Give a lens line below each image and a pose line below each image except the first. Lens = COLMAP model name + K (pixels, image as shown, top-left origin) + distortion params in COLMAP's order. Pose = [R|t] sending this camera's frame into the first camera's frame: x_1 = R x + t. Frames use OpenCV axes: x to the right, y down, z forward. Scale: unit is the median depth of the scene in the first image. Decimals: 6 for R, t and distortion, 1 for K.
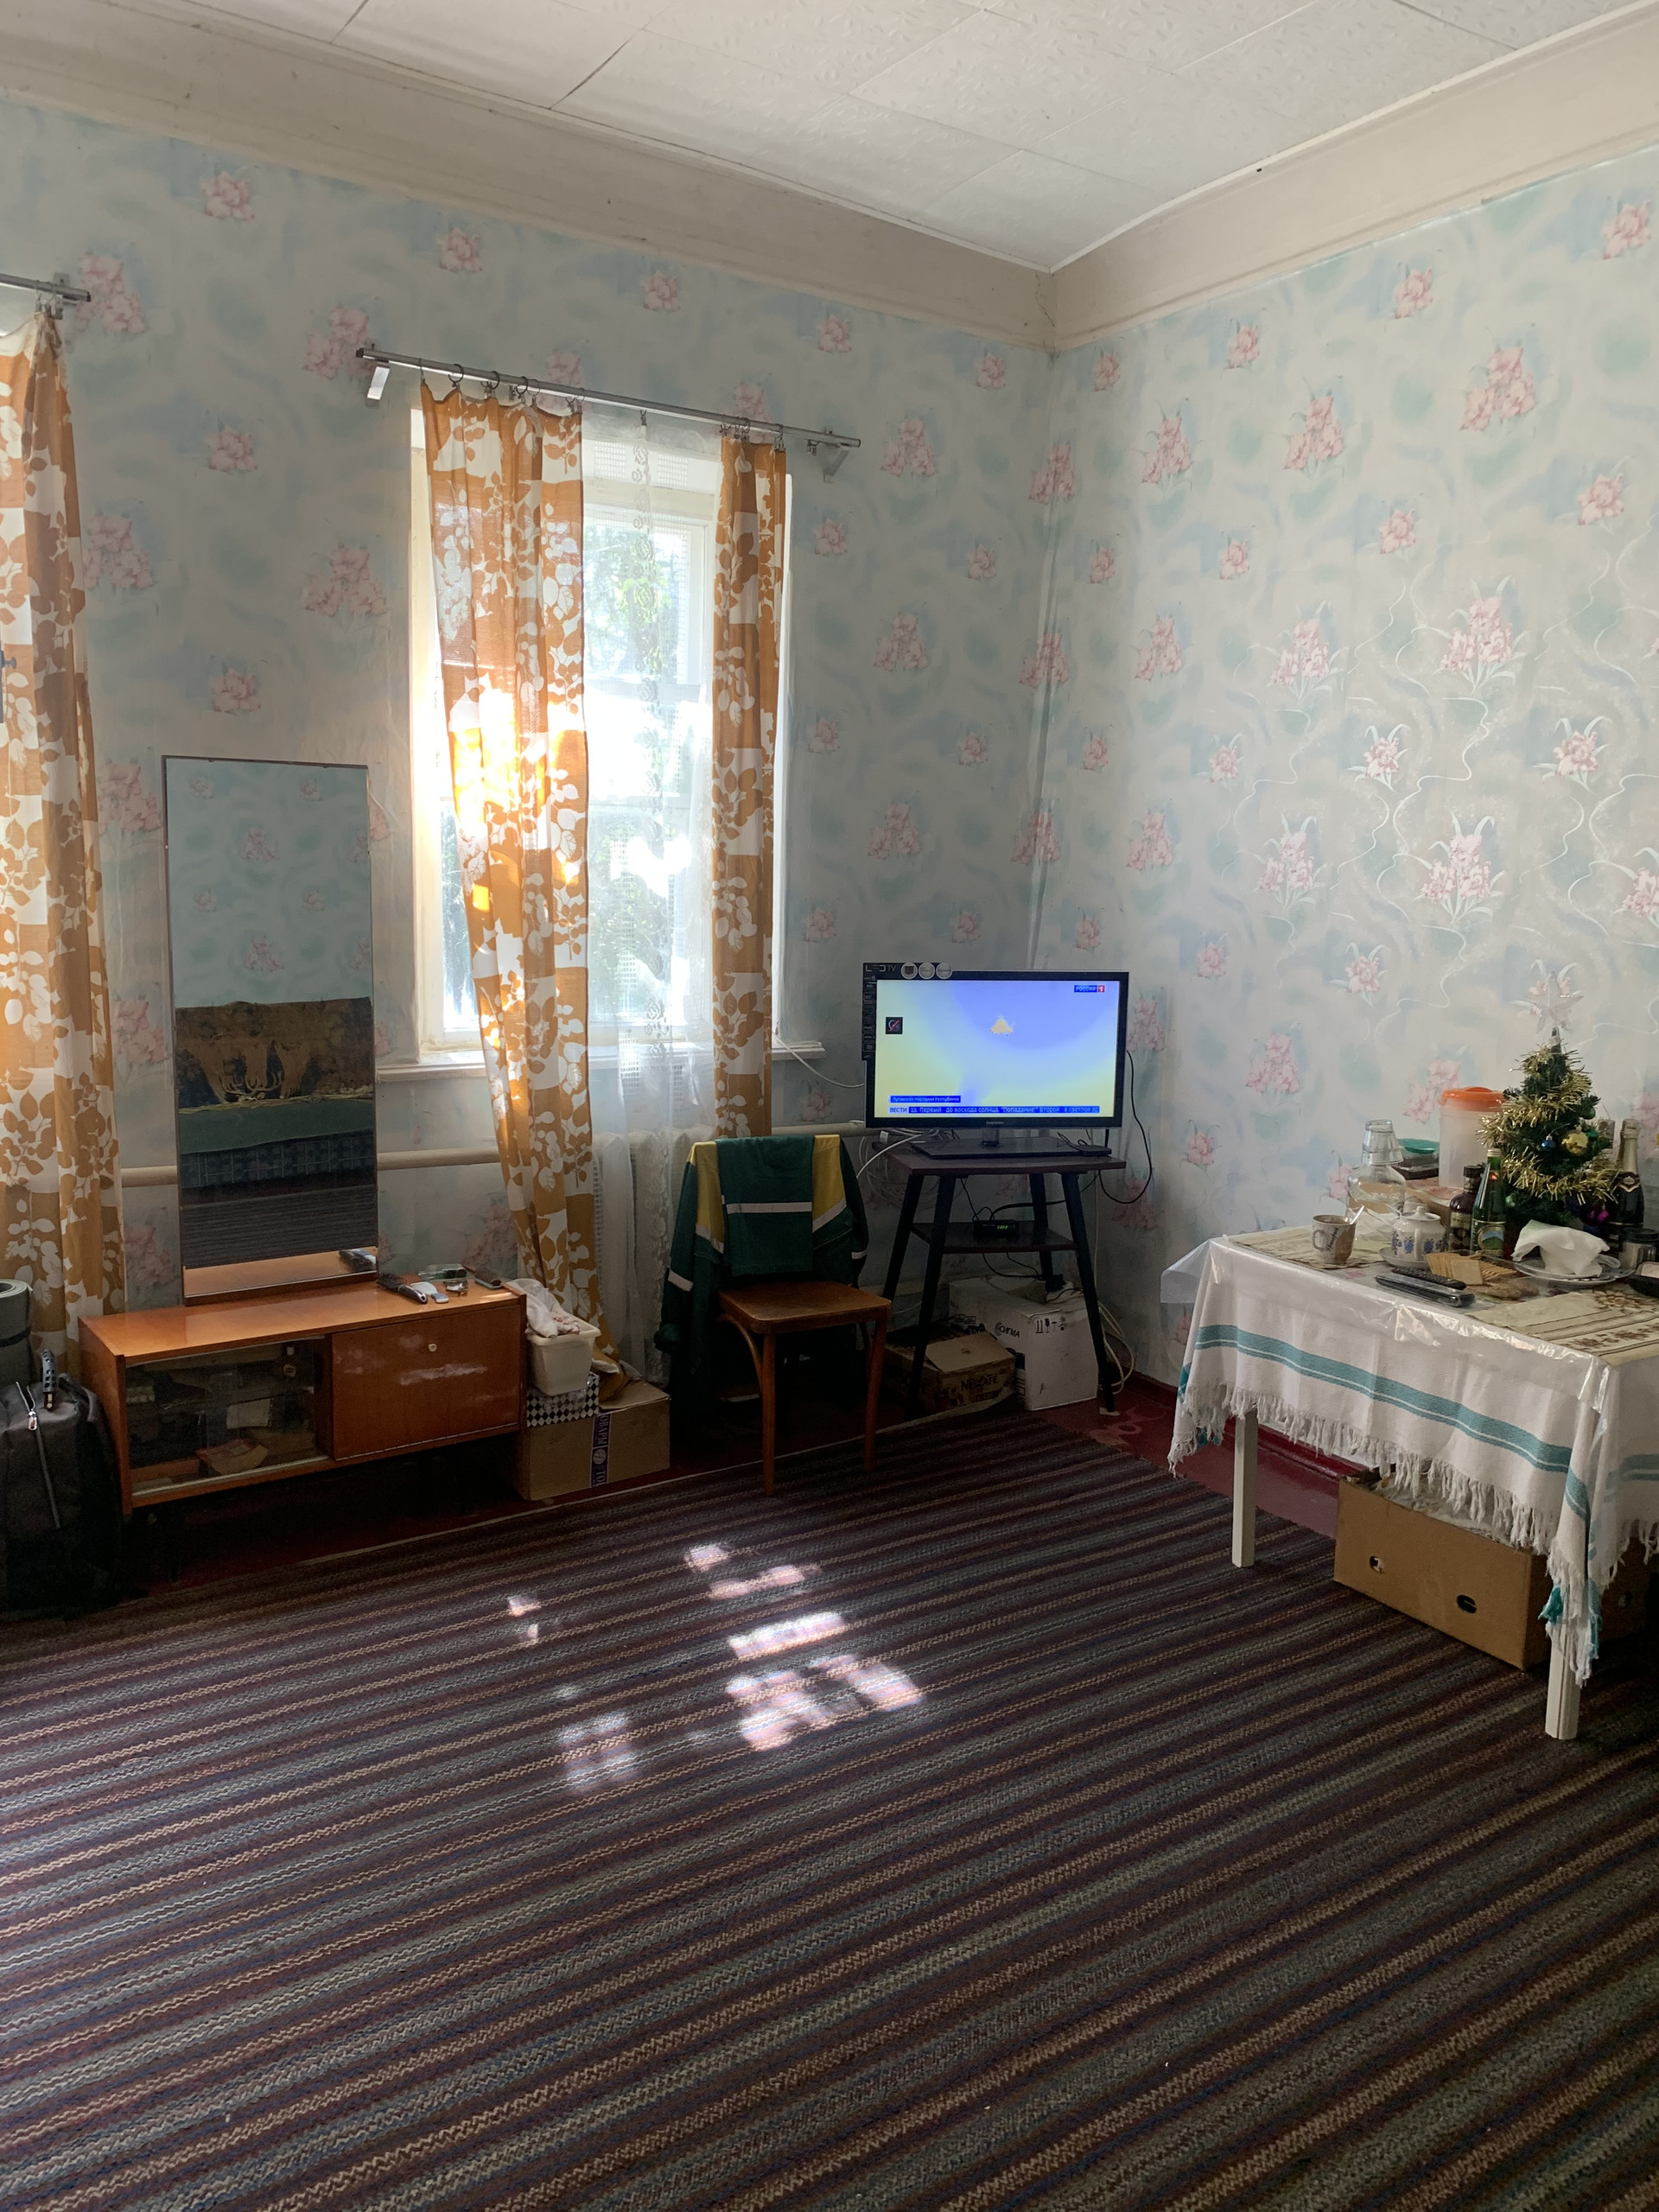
lens RADIAL K [[1684.6, 0, 830.3], [0, 1684.6, 1115.5], [0, 0, 1]] dist [0.061918, -0.075893]
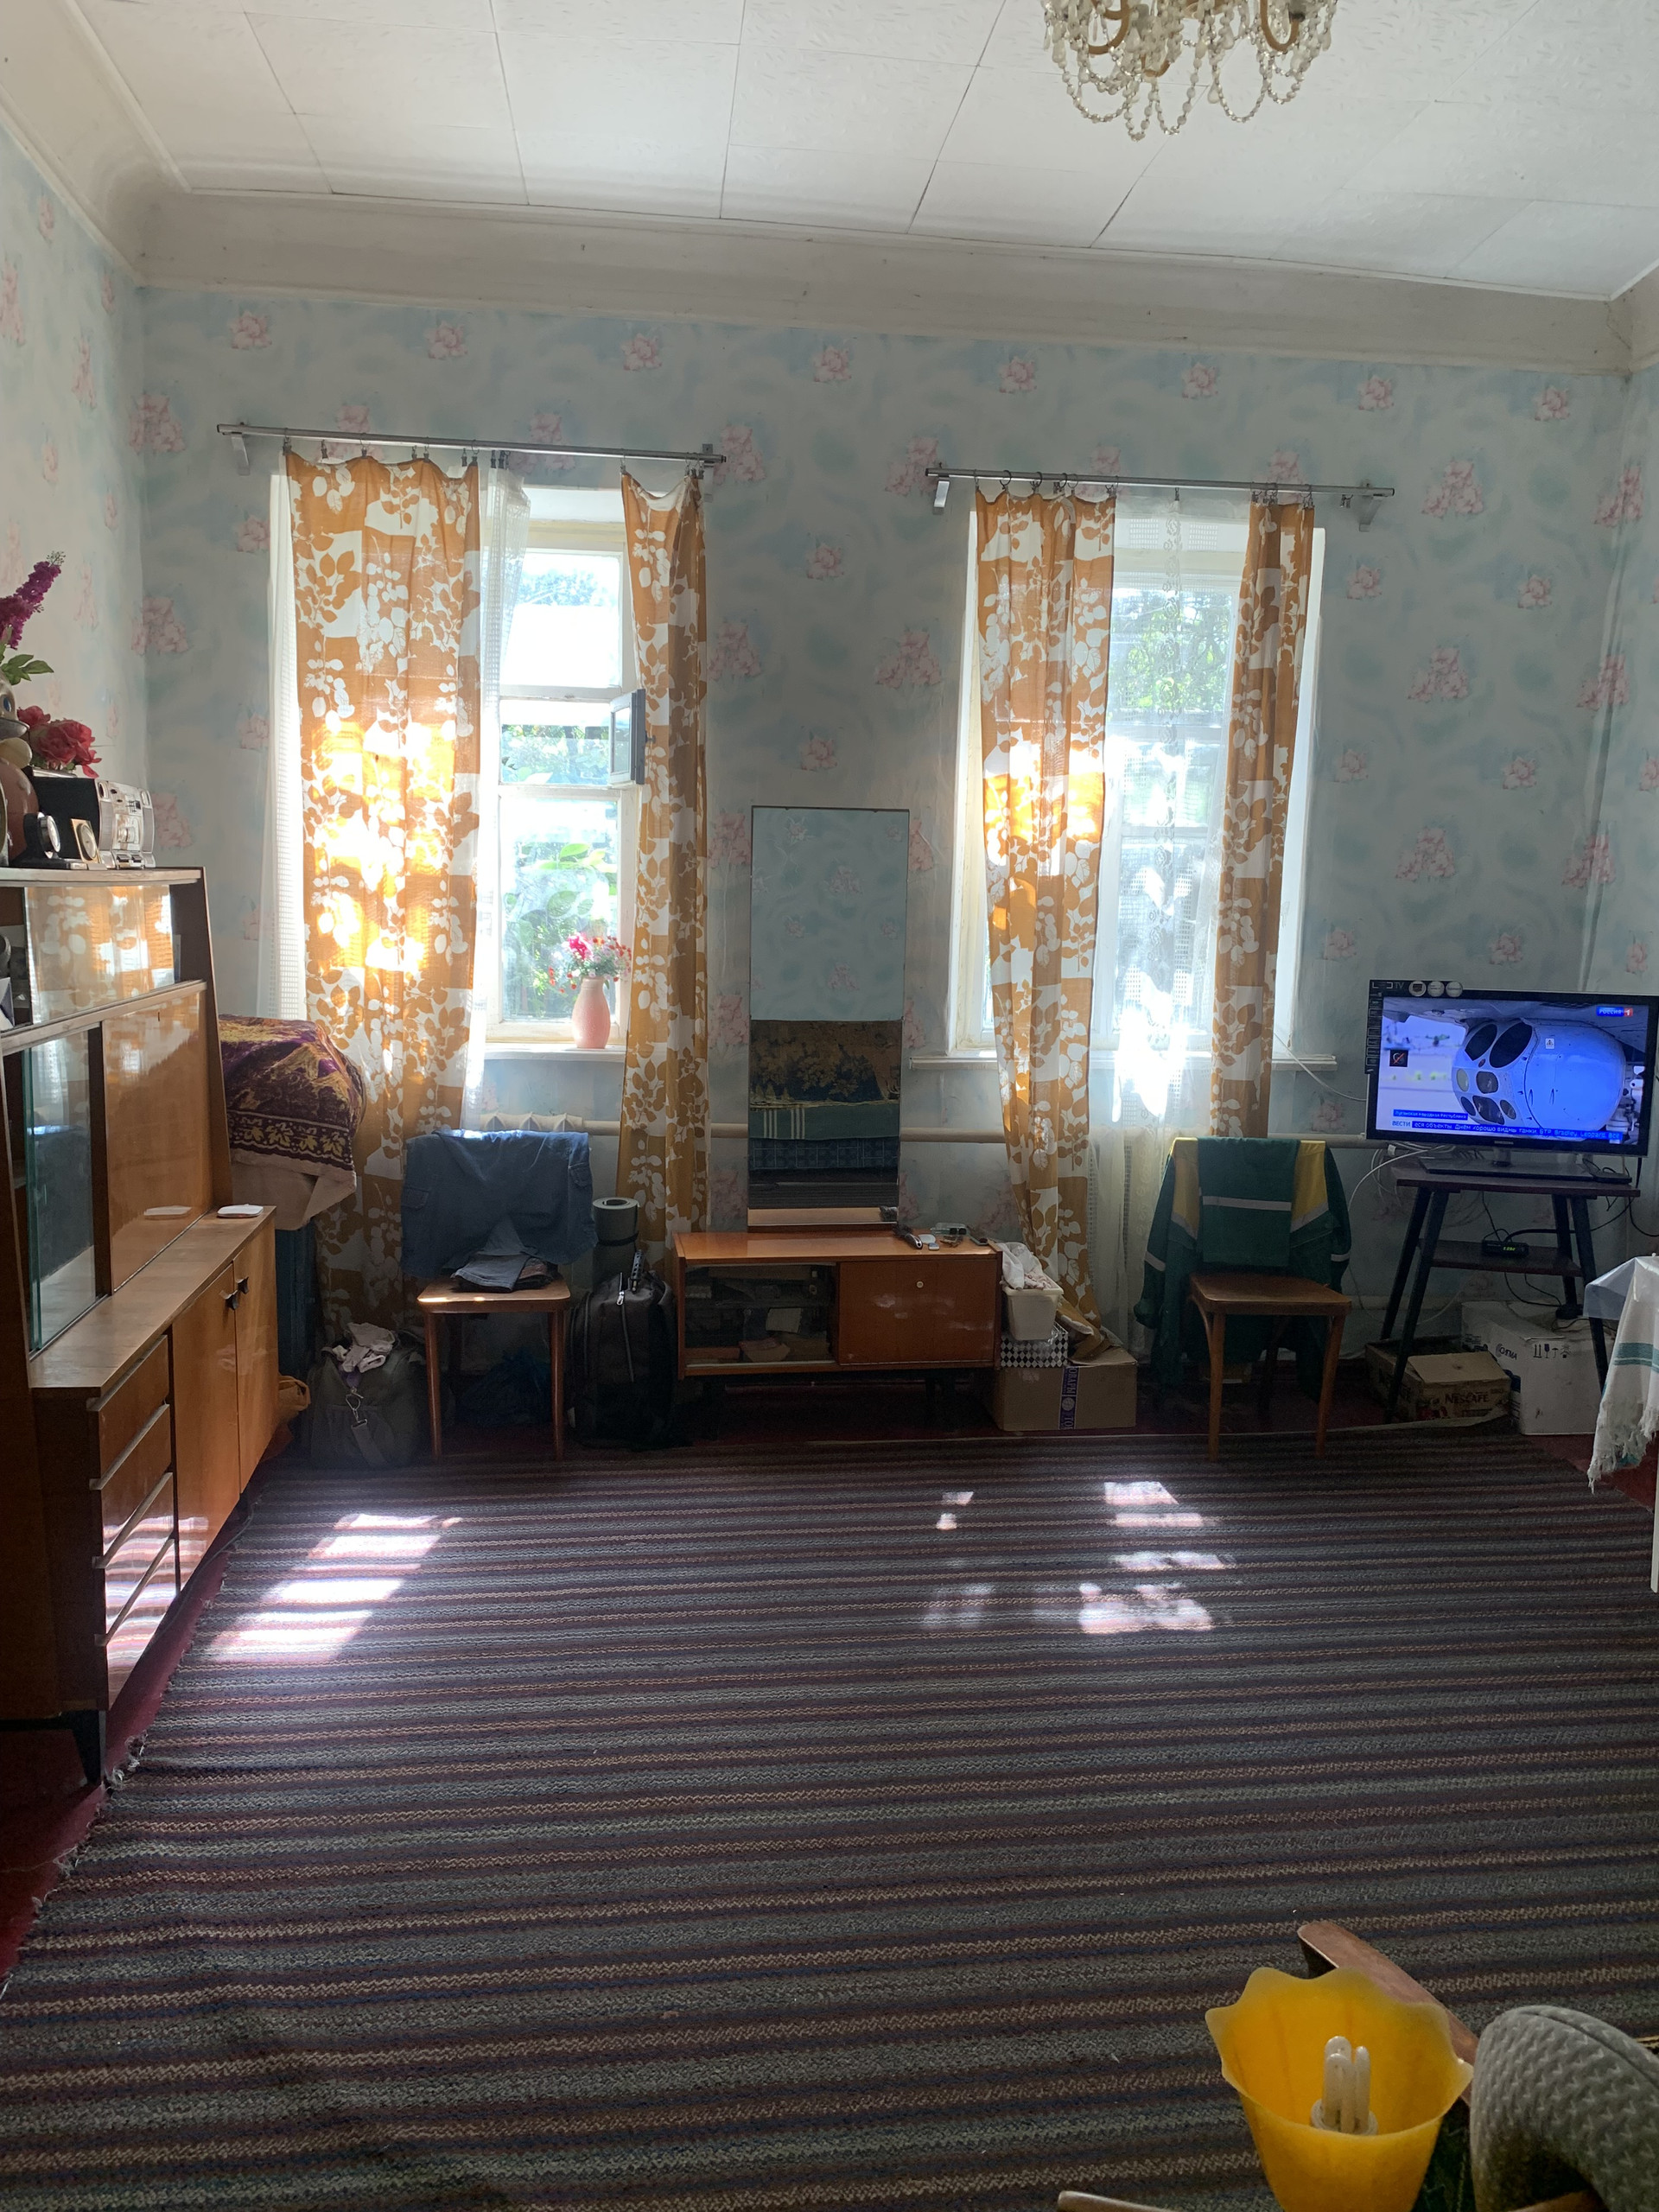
lens RADIAL K [[1684.6, 0, 813.0], [0, 1684.6, 1121.5], [0, 0, 1]] dist [0.061918, -0.075893]
pose [[0.889347, 0.059311, -0.453369, 0.223402], [-0.069247, 0.997585, -0.005331, 0.029955], [0.451958, 0.036135, 0.891307, -0.106933]]
